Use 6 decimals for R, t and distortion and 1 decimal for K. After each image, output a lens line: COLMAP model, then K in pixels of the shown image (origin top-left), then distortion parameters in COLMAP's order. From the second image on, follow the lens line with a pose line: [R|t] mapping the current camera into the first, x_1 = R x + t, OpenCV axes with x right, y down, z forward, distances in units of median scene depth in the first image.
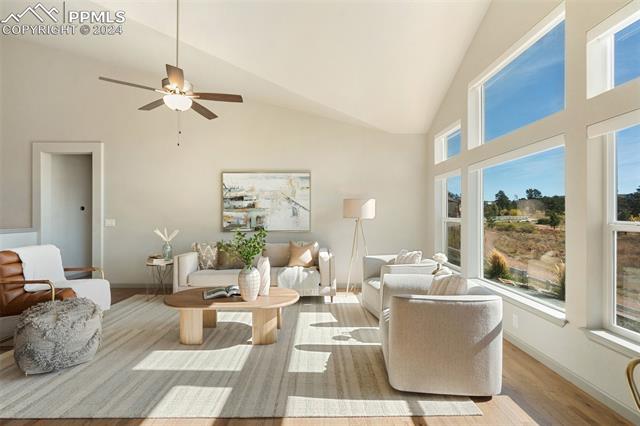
lens RADIAL K [[292.5, 0, 317.0], [0, 292.5, 213.2], [0, 0, 1]] dist [-0.001219, 0.000062]
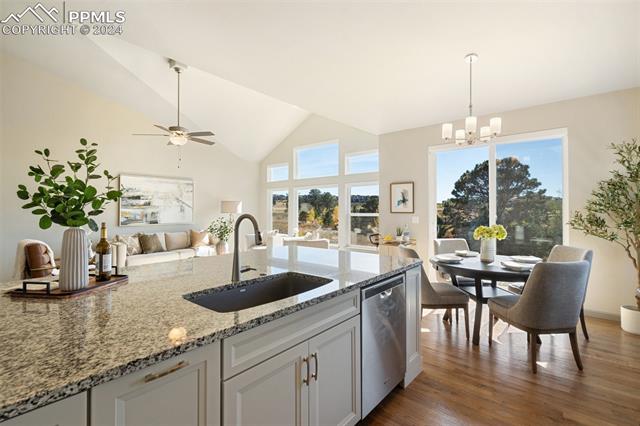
lens RADIAL K [[297.7, 0, 314.0], [0, 297.7, 204.1], [0, 0, 1]] dist [-0.002028, -0.000339]
pose [[0.656514, 0.014186, 0.754180, -0.825263], [-0.004001, 0.999875, -0.015325, -0.009429], [-0.754303, 0.007044, 0.656489, -0.413504]]
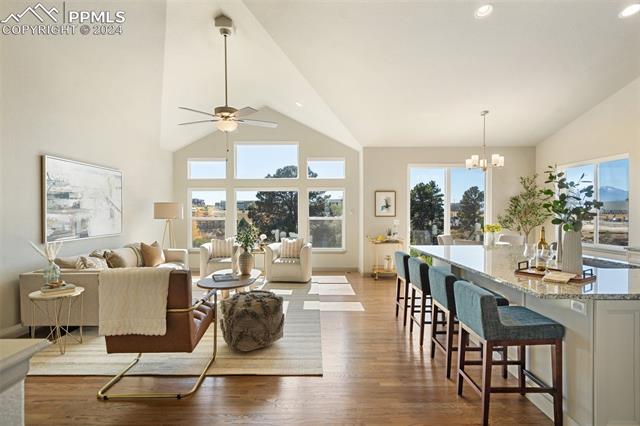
lens RADIAL K [[330.6, 0, 316.8], [0, 330.6, 215.1], [0, 0, 1]] dist [0.001232, -0.000179]
pose [[0.001526, -0.009440, 0.999954, -1.272262], [-0.003662, 0.999949, 0.009445, -0.013303], [-0.999992, -0.003676, 0.001492, 0.427846]]
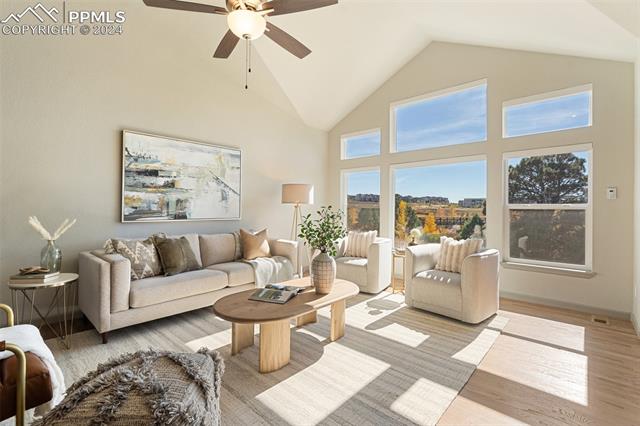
lens RADIAL K [[297.7, 0, 314.0], [0, 297.7, 204.1], [0, 0, 1]] dist [-0.002028, -0.000339]
pose [[0.685673, 0.016768, 0.727716, -0.595869], [-0.012110, 0.999859, -0.011628, 0.030677], [-0.727809, -0.000839, 0.685780, 0.280236]]
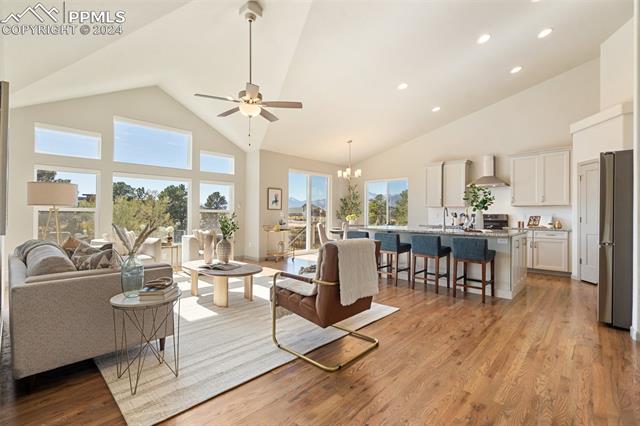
lens RADIAL K [[294.9, 0, 316.8], [0, 294.9, 214.1], [0, 0, 1]] dist [-0.001858, -0.000441]
pose [[-0.720614, -0.003790, 0.693326, -1.046345], [-0.010109, 0.999936, -0.005041, 0.038867], [-0.693263, -0.010642, -0.720606, 1.158216]]
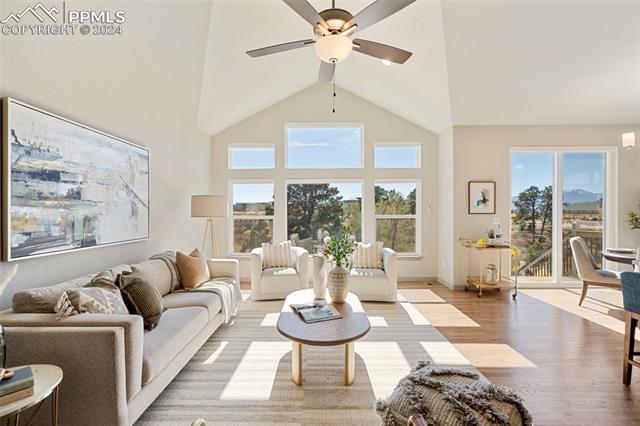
lens RADIAL K [[292.5, 0, 317.0], [0, 292.5, 213.2], [0, 0, 1]] dist [-0.001219, 0.000062]
pose [[0.011683, -0.001875, 0.999930, -0.797704], [-0.001330, 0.999997, 0.001890, 0.003047], [-0.999931, -0.001352, 0.011680, 0.708773]]
